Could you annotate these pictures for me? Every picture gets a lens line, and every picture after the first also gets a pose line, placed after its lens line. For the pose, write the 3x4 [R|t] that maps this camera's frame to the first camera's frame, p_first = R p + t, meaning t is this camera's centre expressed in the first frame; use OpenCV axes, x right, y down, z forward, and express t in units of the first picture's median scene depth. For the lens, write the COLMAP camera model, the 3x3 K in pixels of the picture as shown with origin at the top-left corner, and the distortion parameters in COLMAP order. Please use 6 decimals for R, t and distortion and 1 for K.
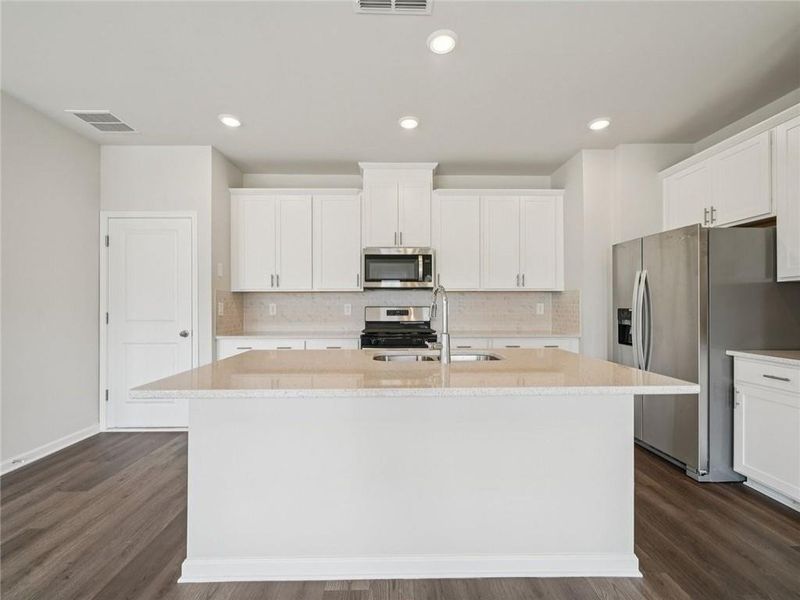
lens RADIAL K [[351.2, 0, 399.8], [0, 351.2, 304.3], [0, 0, 1]] dist [-0.003475, 0.000210]
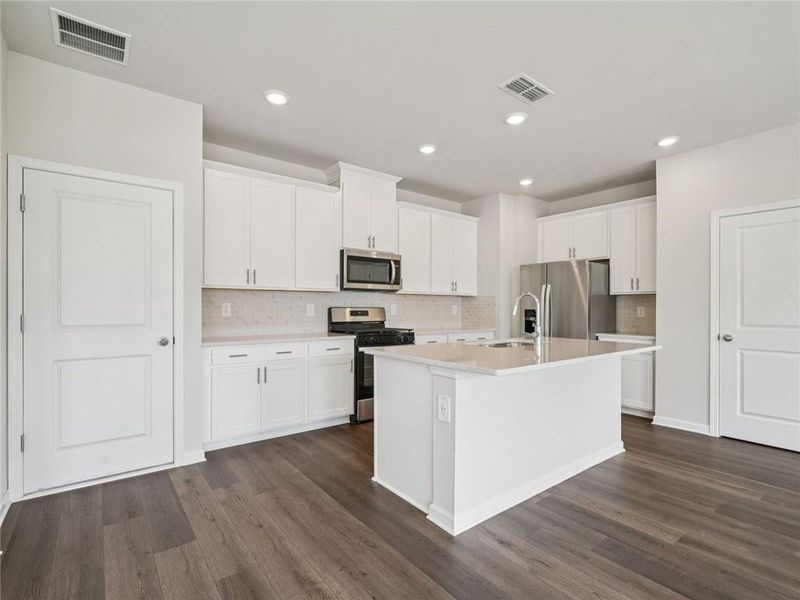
lens RADIAL K [[392.6, 0, 398.5], [0, 392.6, 304.0], [0, 0, 1]] dist [0.000225, -0.001253]
pose [[0.802339, 0.010048, 0.596784, -0.640900], [-0.008121, 0.999950, -0.005918, 0.002833], [-0.596813, -0.000098, 0.802380, 0.012380]]
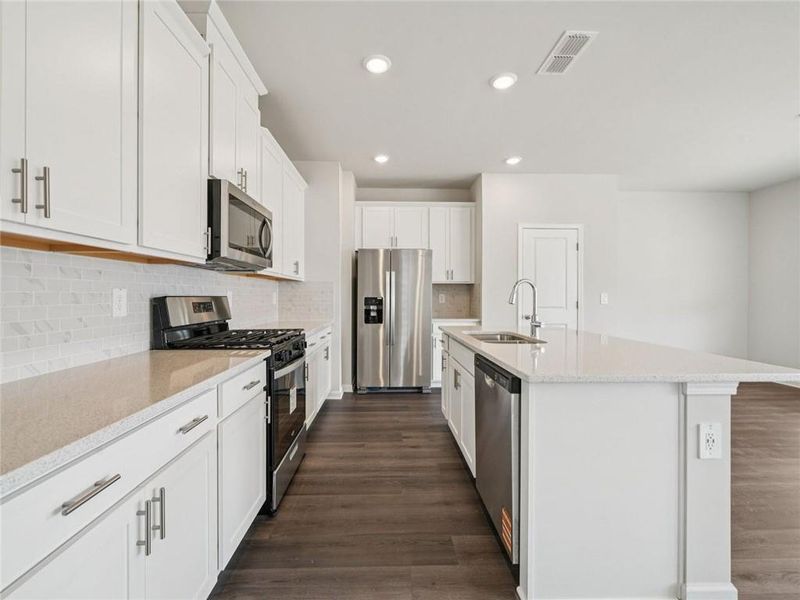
lens RADIAL K [[351.2, 0, 397.5], [0, 351.2, 295.2], [0, 0, 1]] dist [-0.003475, 0.000210]
pose [[-0.009923, 0.002122, 0.999949, -0.600627], [-0.005070, 0.999985, -0.002172, 0.005307], [-0.999938, -0.005091, -0.009913, 0.750503]]
